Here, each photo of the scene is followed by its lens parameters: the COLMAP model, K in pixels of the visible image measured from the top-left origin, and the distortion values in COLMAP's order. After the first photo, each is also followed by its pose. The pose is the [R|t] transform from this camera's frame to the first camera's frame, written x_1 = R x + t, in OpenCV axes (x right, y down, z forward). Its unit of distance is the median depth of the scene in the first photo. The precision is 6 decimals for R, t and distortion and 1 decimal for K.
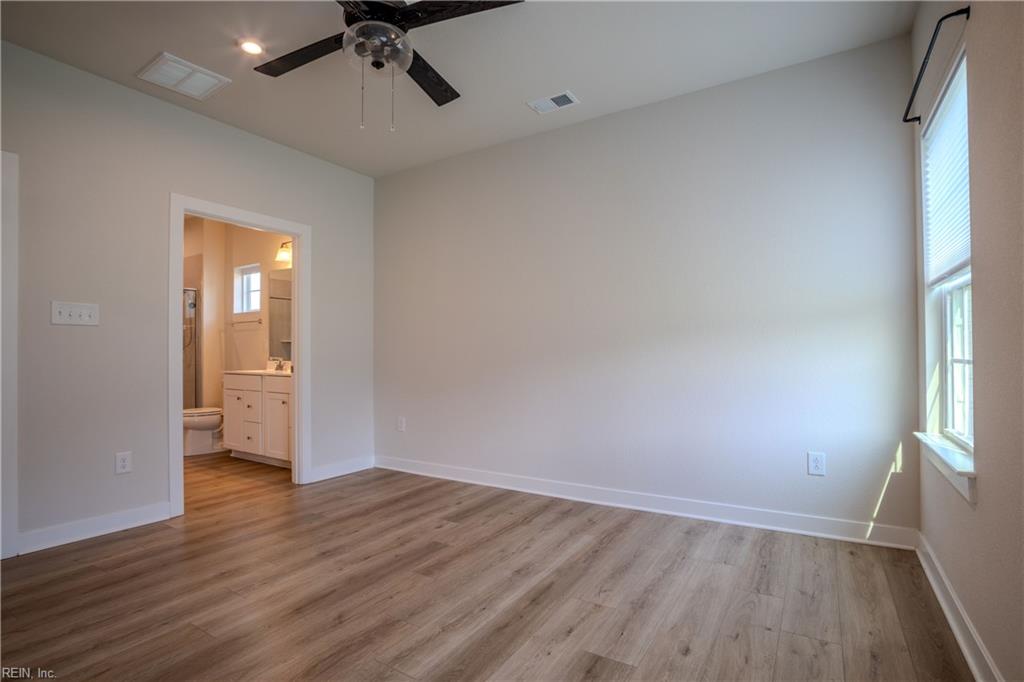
lens RADIAL K [[502.5, 0, 504.9], [0, 502.5, 341.9], [0, 0, 1]] dist [-0.046330, 0.015831]
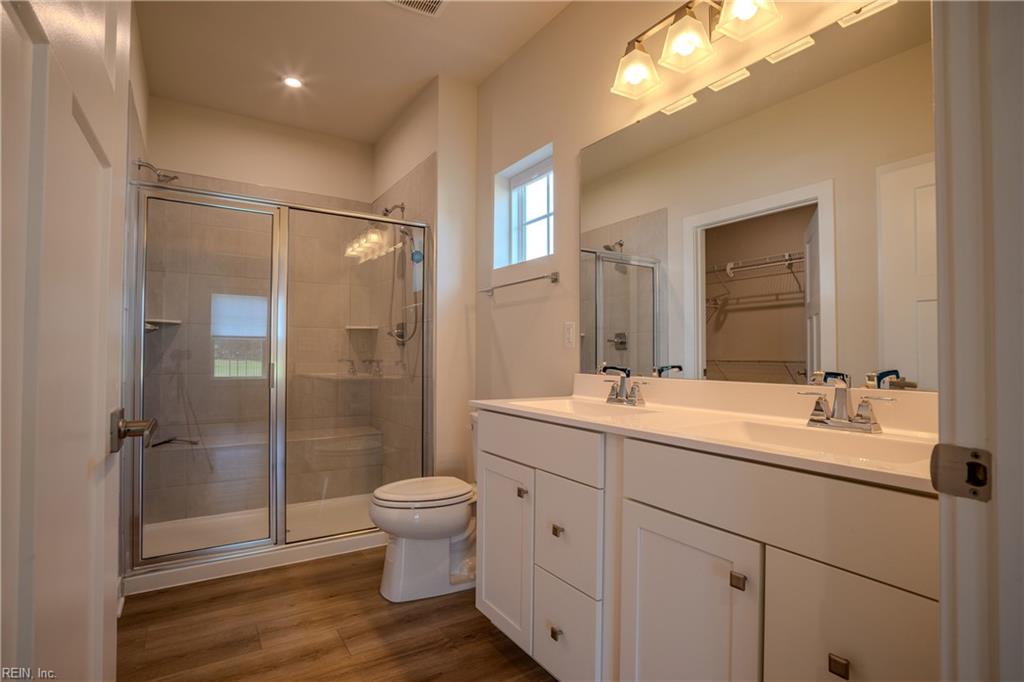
lens RADIAL K [[502.5, 0, 508.4], [0, 502.5, 340.8], [0, 0, 1]] dist [-0.046330, 0.015831]
pose [[0.908791, -0.000079, -0.417252, -0.335642], [-0.005541, 0.999910, -0.012258, 0.015720], [0.417215, 0.013452, 0.908708, 0.574907]]
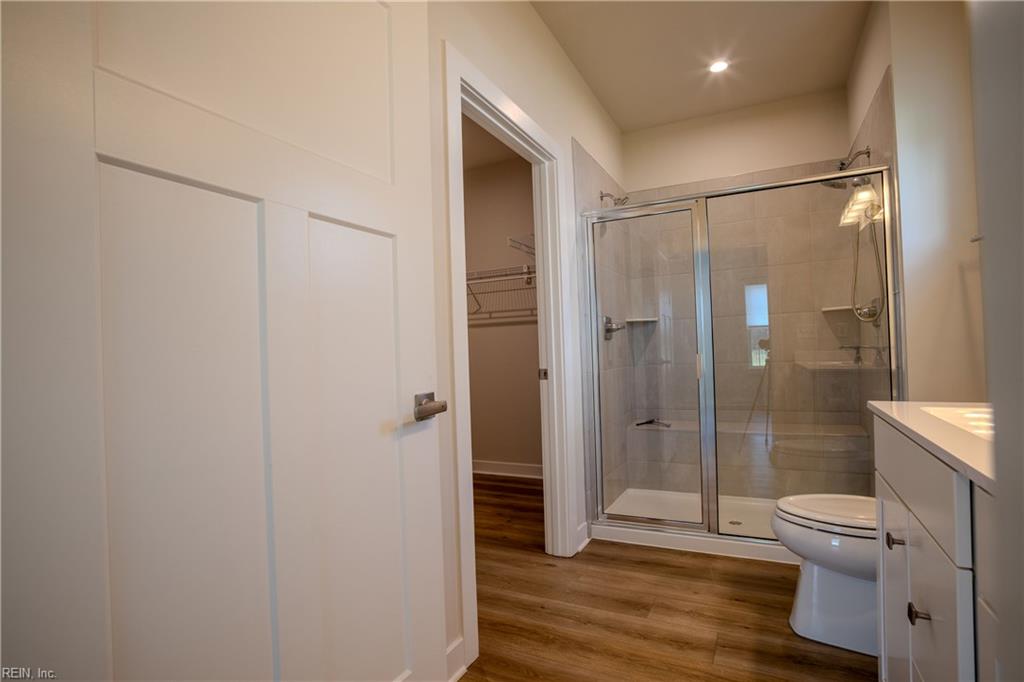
lens RADIAL K [[502.5, 0, 507.9], [0, 502.5, 341.8], [0, 0, 1]] dist [-0.046330, 0.015831]
pose [[0.103182, -0.015774, -0.994537, -0.282082], [0.047737, 0.998801, -0.010889, 0.016790], [0.993516, -0.046353, 0.103811, 0.662320]]
